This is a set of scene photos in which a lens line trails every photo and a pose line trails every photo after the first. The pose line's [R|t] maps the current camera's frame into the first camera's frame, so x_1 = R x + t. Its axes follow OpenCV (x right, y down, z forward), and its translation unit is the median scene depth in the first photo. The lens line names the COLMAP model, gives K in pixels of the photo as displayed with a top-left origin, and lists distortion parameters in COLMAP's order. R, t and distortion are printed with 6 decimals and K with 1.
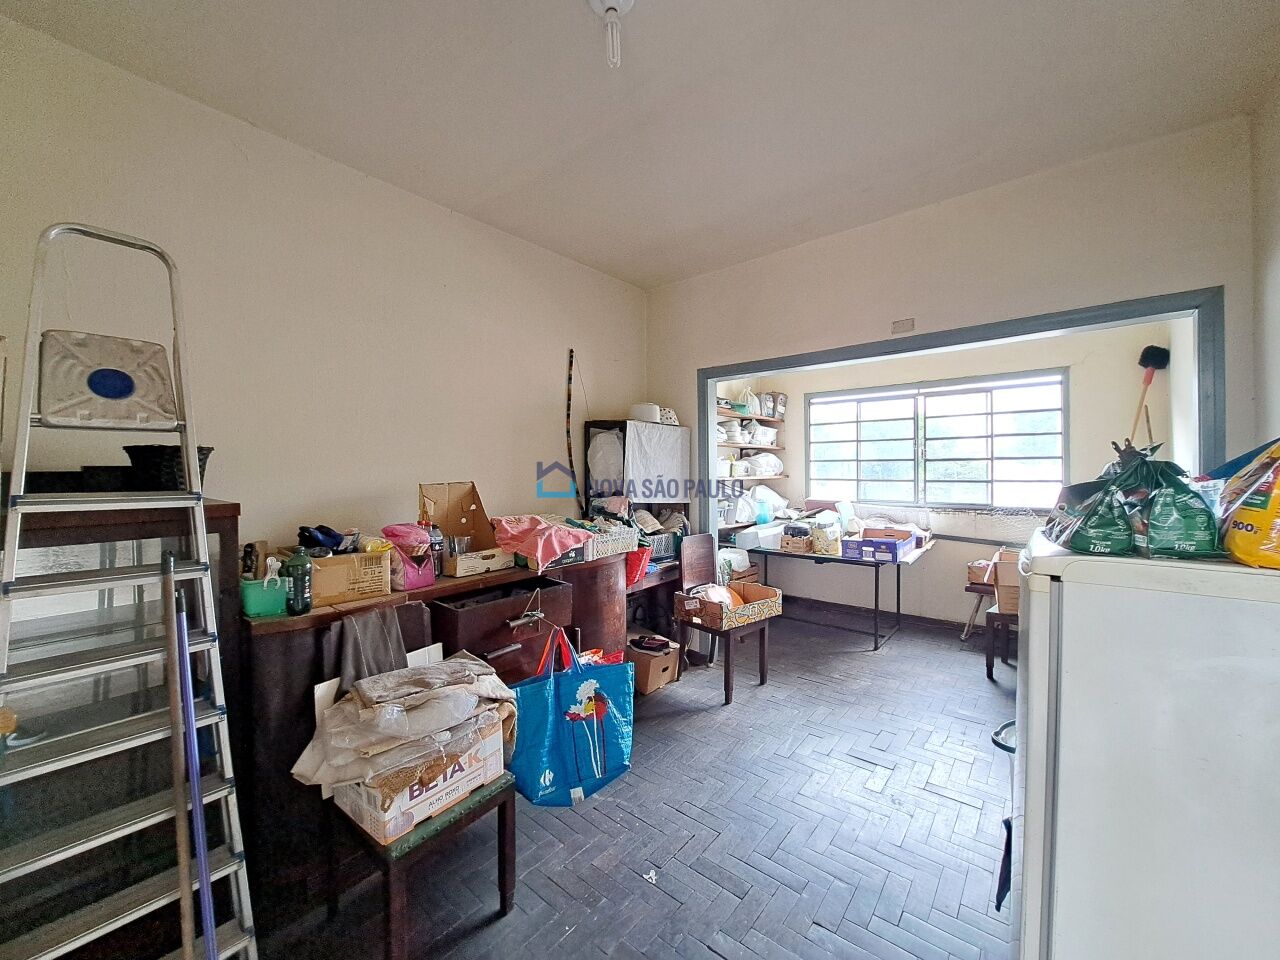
lens RADIAL K [[506.6, 0, 640.9], [0, 506.6, 483.0], [0, 0, 1]] dist [-0.014041, -0.000941]
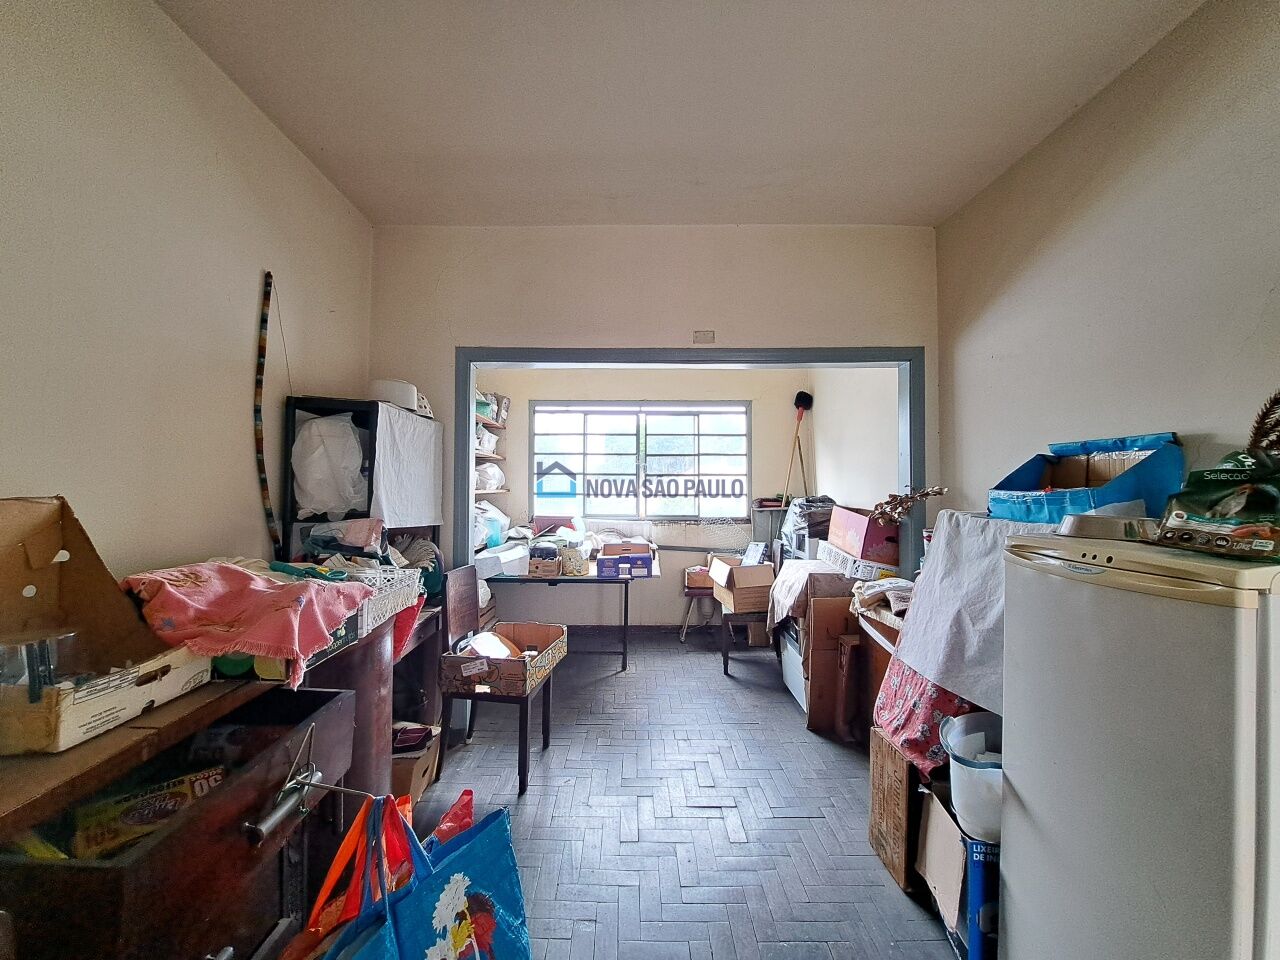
lens RADIAL K [[506.6, 0, 636.8], [0, 506.6, 476.6], [0, 0, 1]] dist [-0.014041, -0.000941]
pose [[0.766741, 0.019556, 0.641659, -0.164838], [0.008345, 0.999148, -0.040424, 0.000914], [-0.641902, 0.036349, 0.765924, 0.263800]]
